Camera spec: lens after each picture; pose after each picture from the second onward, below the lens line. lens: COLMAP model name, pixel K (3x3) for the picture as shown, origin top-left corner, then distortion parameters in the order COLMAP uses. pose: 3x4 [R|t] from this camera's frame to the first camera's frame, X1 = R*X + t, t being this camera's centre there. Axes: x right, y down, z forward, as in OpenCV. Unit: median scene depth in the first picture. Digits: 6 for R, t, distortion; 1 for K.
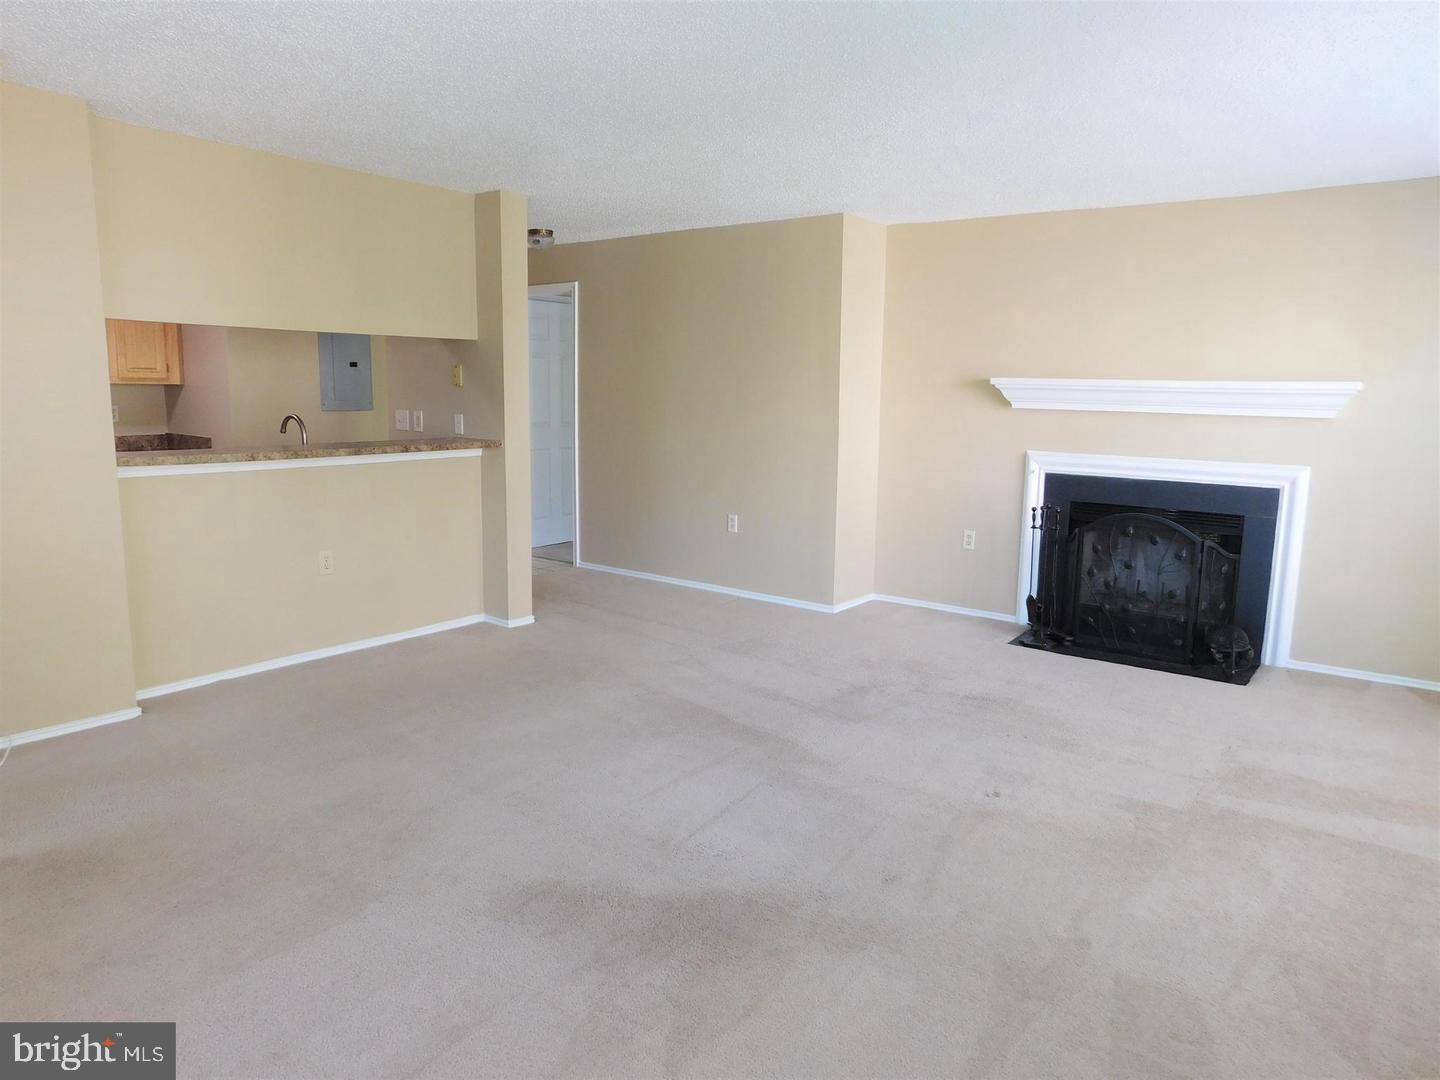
lens RADIAL K [[972.1, 0, 720.0], [0, 972.1, 540.0], [0, 0, 1]] dist [-0.031405, 0.001465]
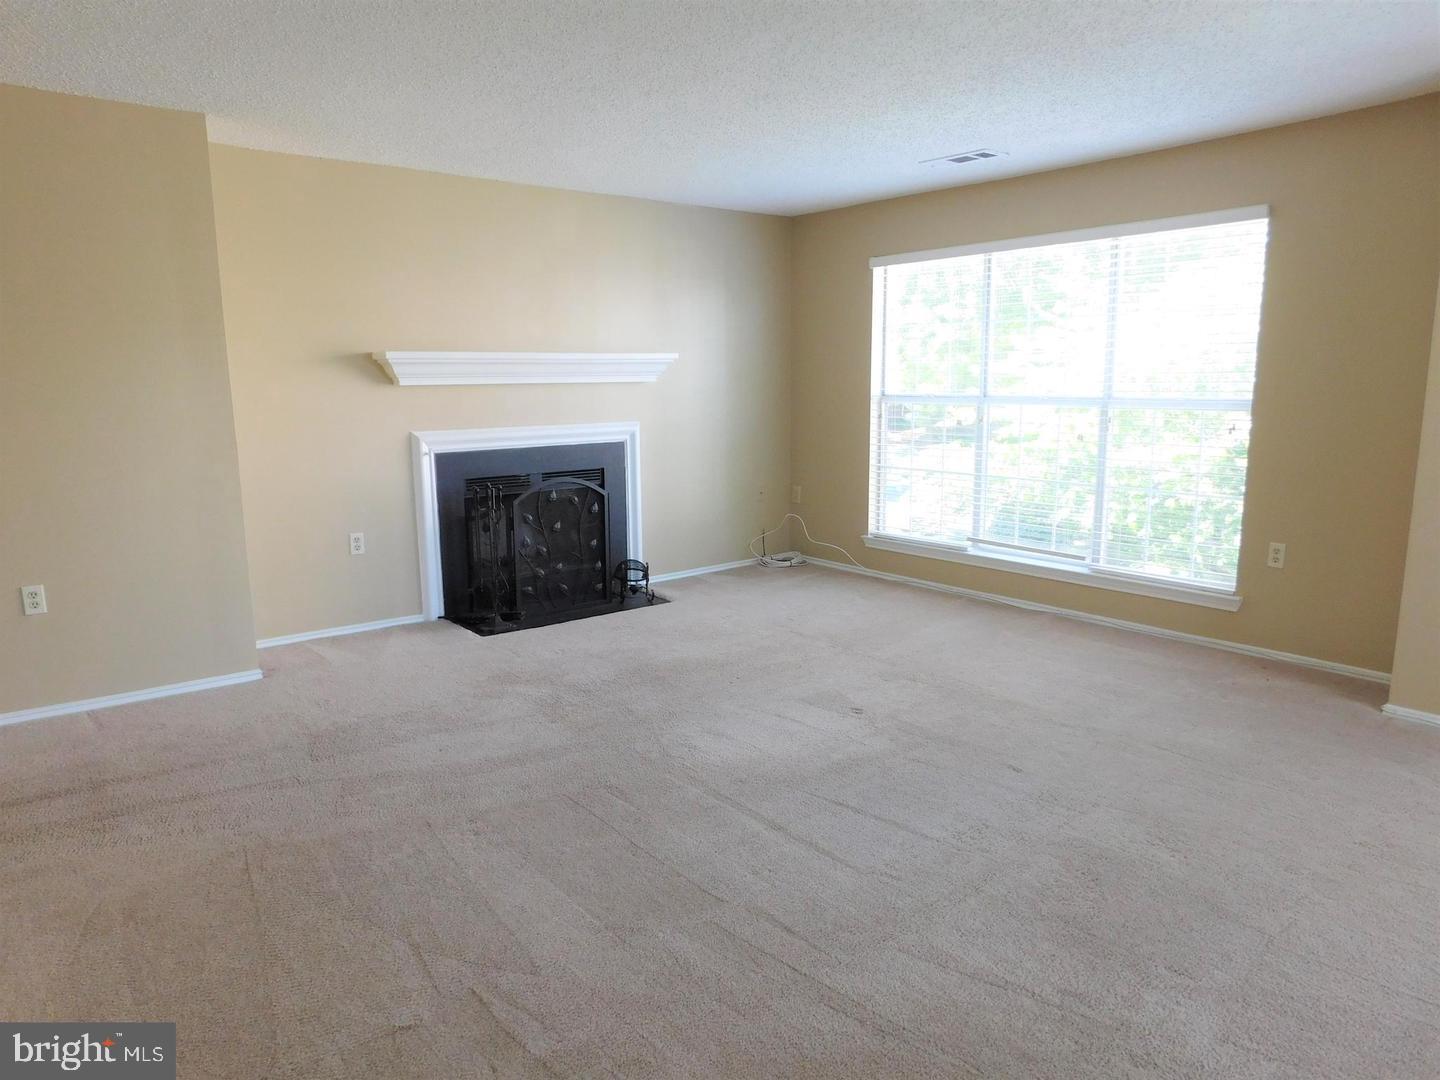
lens RADIAL K [[972.1, 0, 720.0], [0, 972.1, 540.0], [0, 0, 1]] dist [-0.031405, 0.001465]
pose [[0.220585, -0.181798, 0.958275, -0.528930], [0.161730, 0.975693, 0.147873, -0.084751], [-0.961866, 0.122363, 0.244626, 0.540418]]
